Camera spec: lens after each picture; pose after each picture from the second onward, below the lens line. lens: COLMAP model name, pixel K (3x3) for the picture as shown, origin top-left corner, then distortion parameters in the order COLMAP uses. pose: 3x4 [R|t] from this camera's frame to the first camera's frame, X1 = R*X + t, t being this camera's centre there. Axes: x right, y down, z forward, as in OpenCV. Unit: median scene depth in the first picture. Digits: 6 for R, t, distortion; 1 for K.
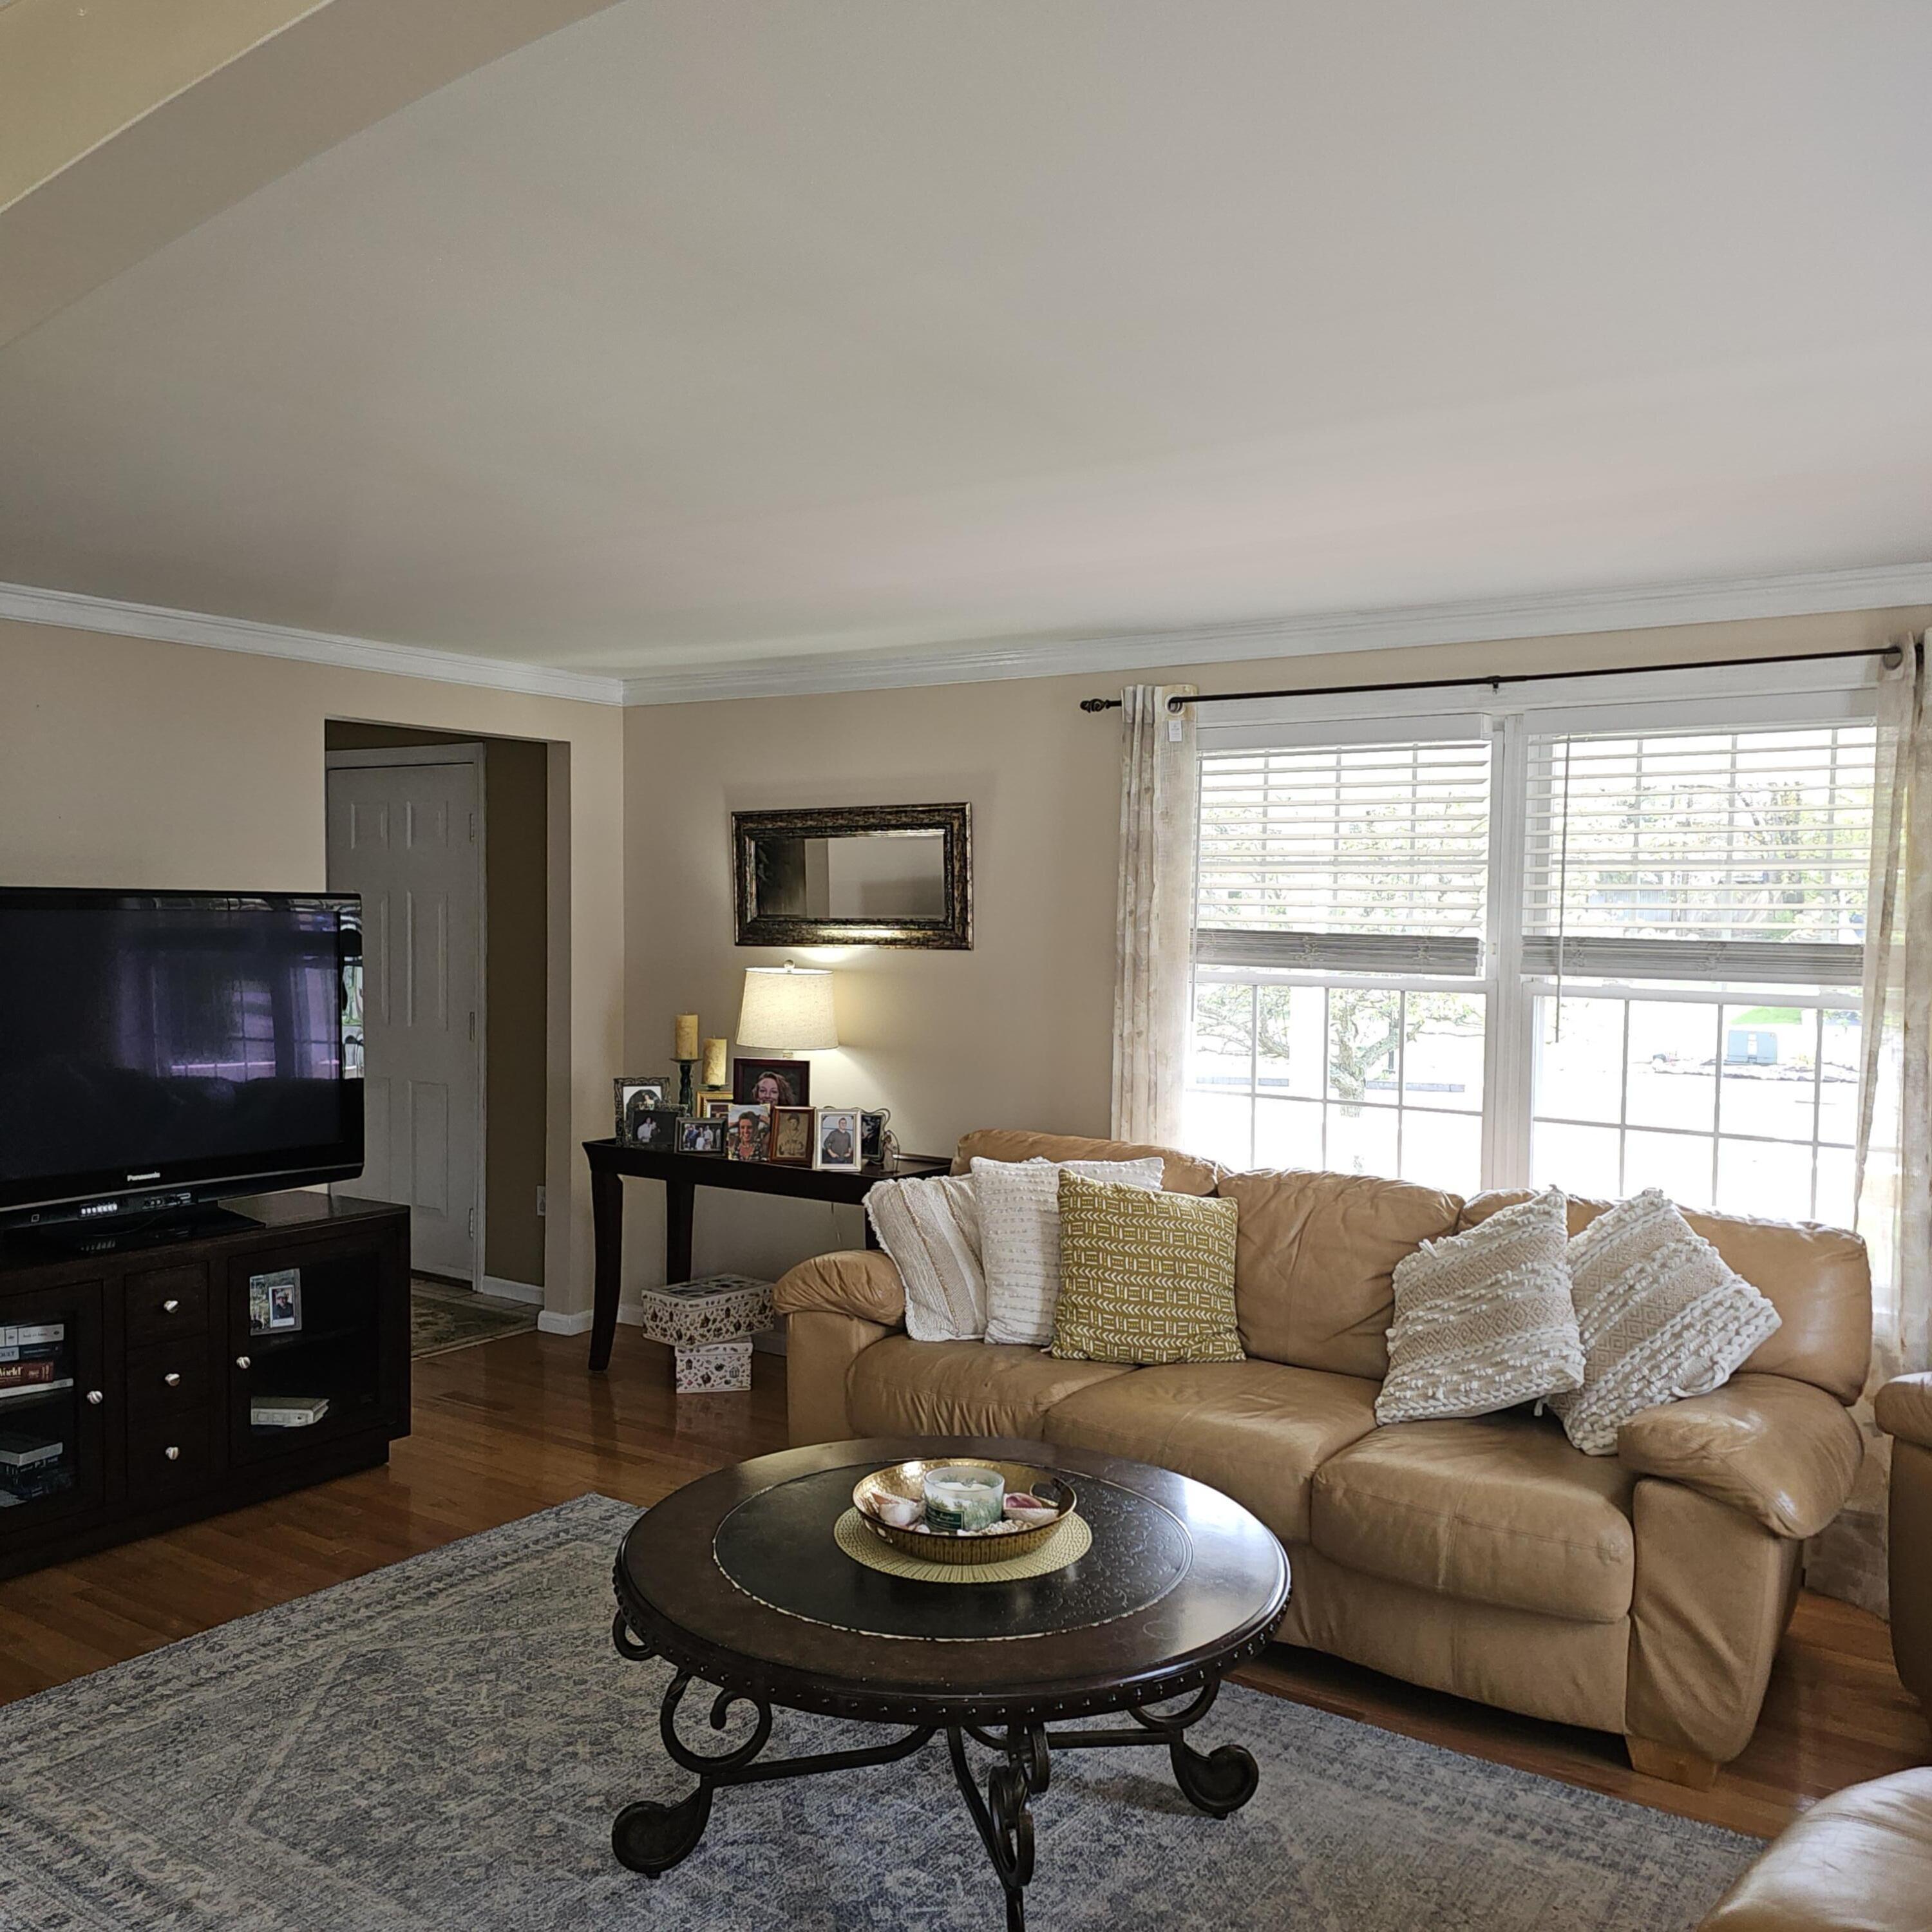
lens RADIAL K [[1688.5, 0, 966.0], [0, 1688.5, 966.0], [0, 0, 1]] dist [0.095096, -0.148824]
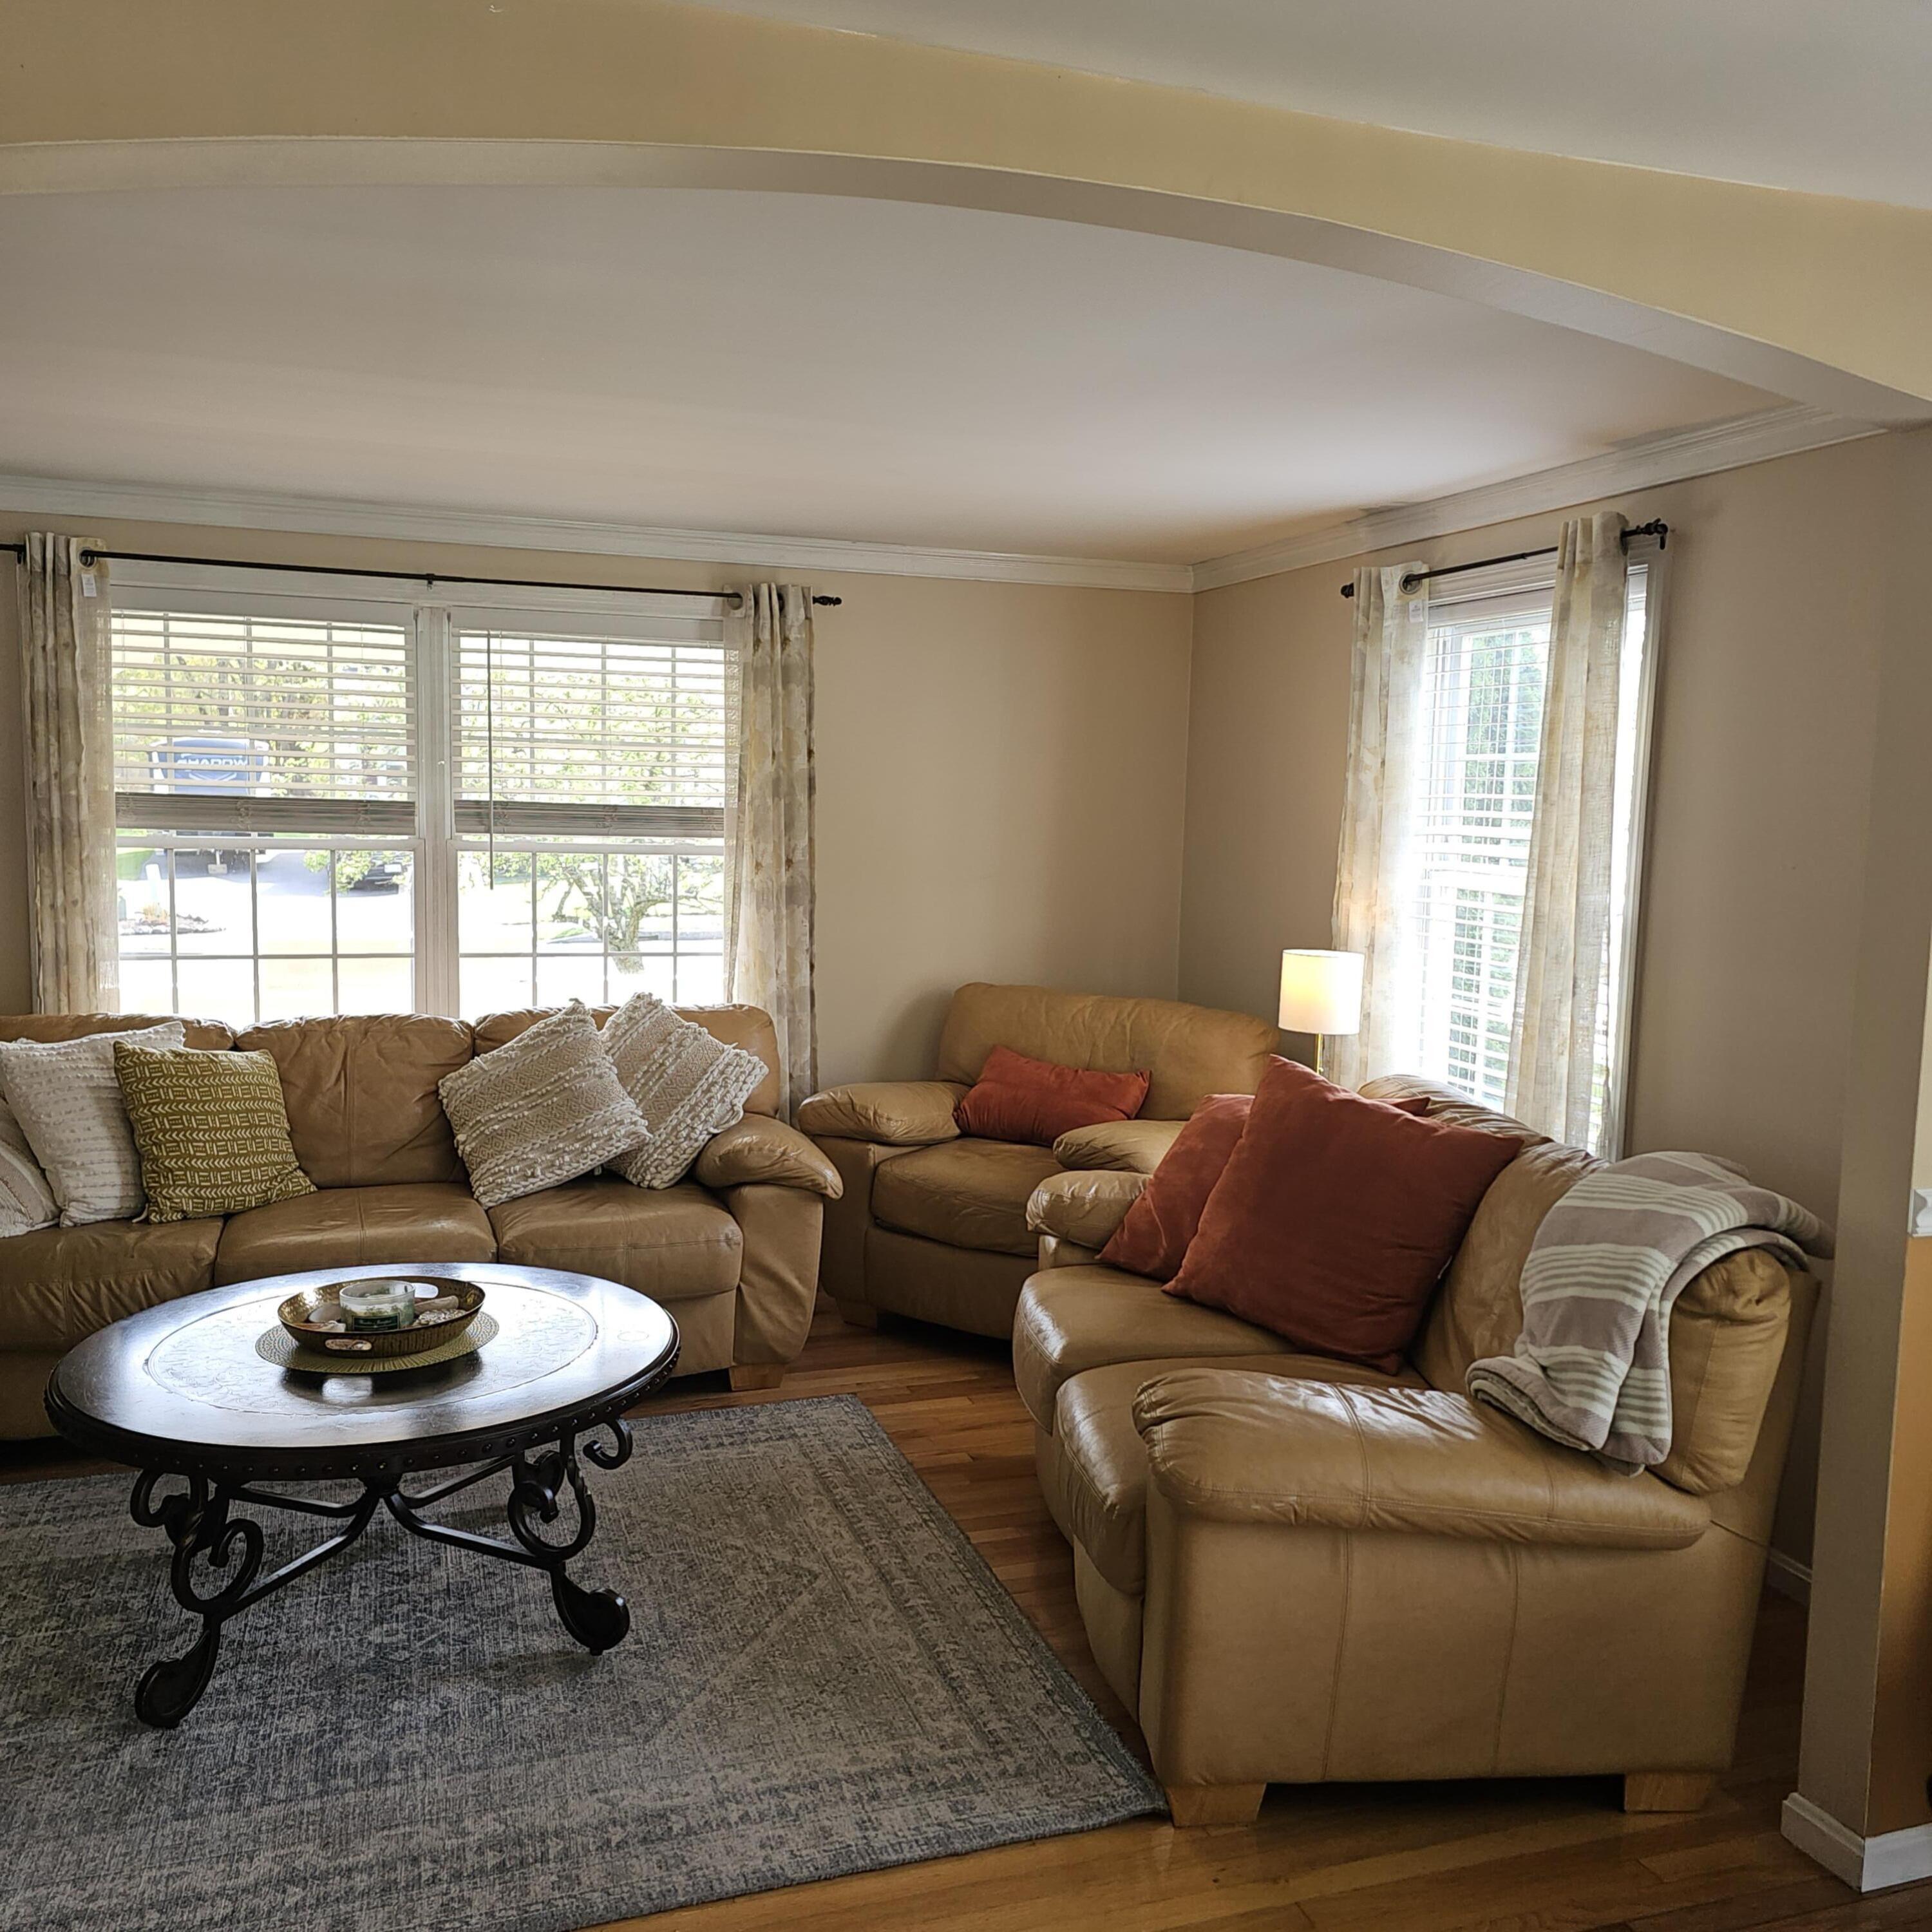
lens RADIAL K [[1753.1, 0, 966.0], [0, 1753.1, 966.0], [0, 0, 1]] dist [0.010159, 0.006605]
pose [[0.568225, -0.080402, 0.818936, -0.504294], [0.012618, 0.995949, 0.089026, -0.007660], [-0.822776, -0.040253, 0.566938, 0.020232]]
